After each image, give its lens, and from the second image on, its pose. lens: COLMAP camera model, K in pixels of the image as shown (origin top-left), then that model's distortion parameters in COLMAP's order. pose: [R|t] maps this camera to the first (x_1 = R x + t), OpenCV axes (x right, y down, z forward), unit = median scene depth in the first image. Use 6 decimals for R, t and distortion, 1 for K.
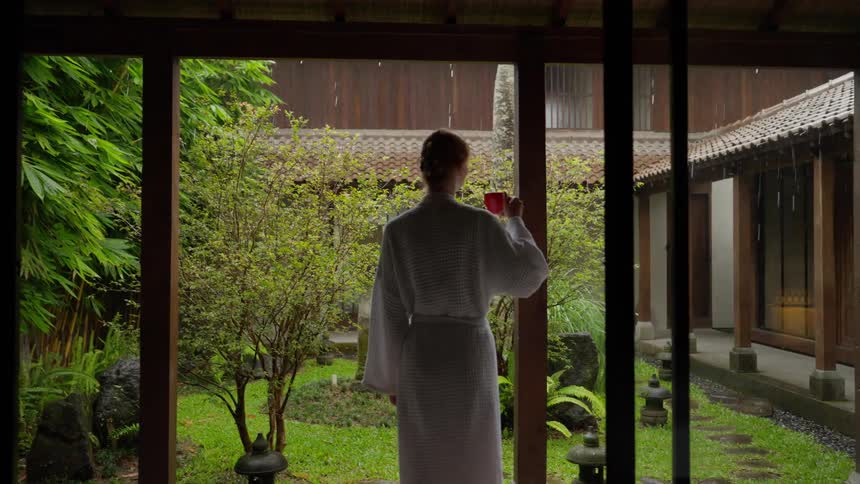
lens RADIAL K [[774.7, 0, 430.0], [0, 774.7, 242.0], [0, 0, 1]] dist [-0.009995, 0.017255]
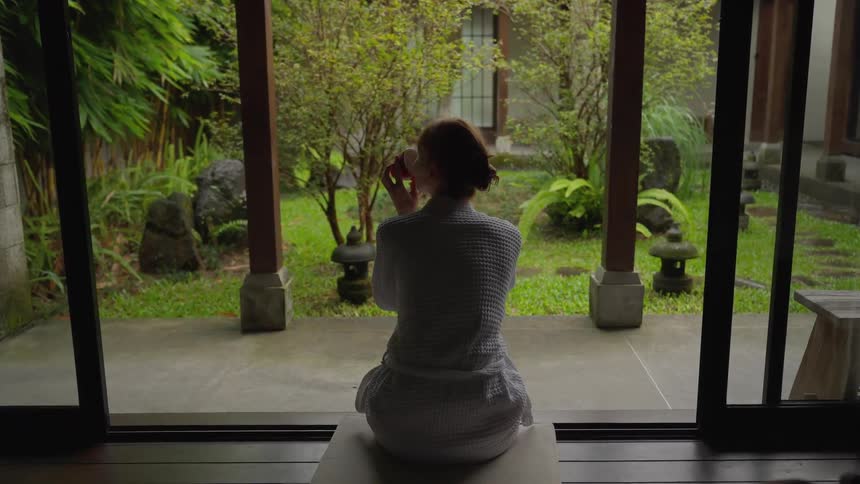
lens RADIAL K [[774.7, 0, 430.0], [0, 774.7, 242.0], [0, 0, 1]] dist [-0.009995, 0.017255]
pose [[0.996254, 0.006643, -0.086221, -0.017569], [0.012901, 0.974472, 0.224140, 0.023926], [0.085509, -0.224413, 0.970735, -0.011316]]
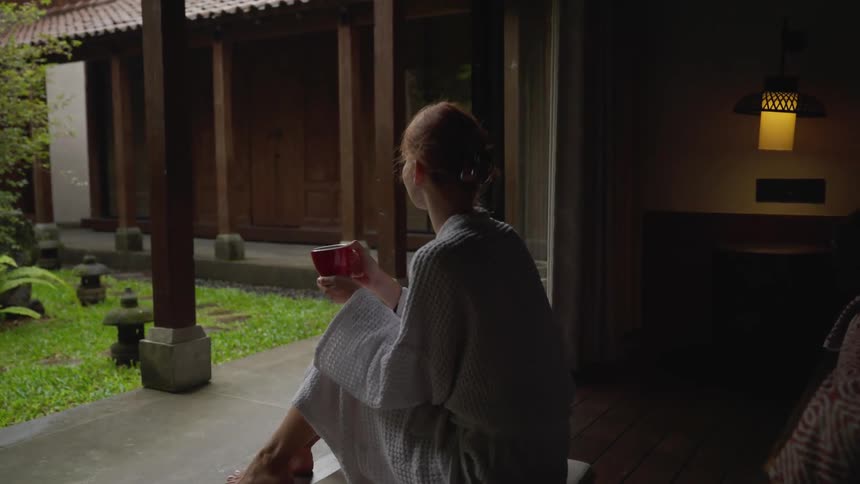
lens RADIAL K [[766.7, 0, 430.0], [0, 766.7, 242.0], [0, 0, 1]] dist [0.003749, 0.020689]
pose [[0.587479, -0.079963, 0.805279, -0.243390], [-0.008323, 0.994456, 0.104820, 0.060676], [-0.809196, -0.068282, 0.583557, 0.112855]]
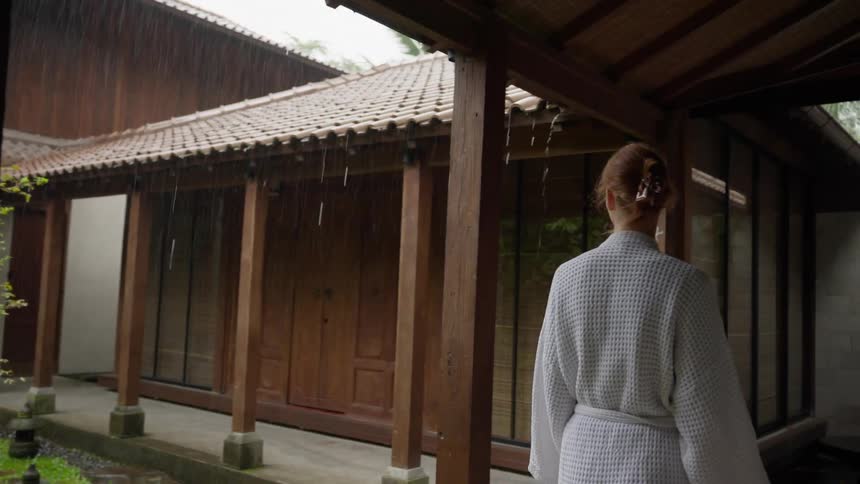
lens RADIAL K [[774.7, 0, 430.0], [0, 774.7, 242.0], [0, 0, 1]] dist [-0.009995, 0.017255]
pose [[0.664484, 0.083255, 0.742650, 0.002151], [-0.054725, 0.996528, -0.062751, 0.000241], [-0.745296, 0.001055, 0.666733, 0.312354]]
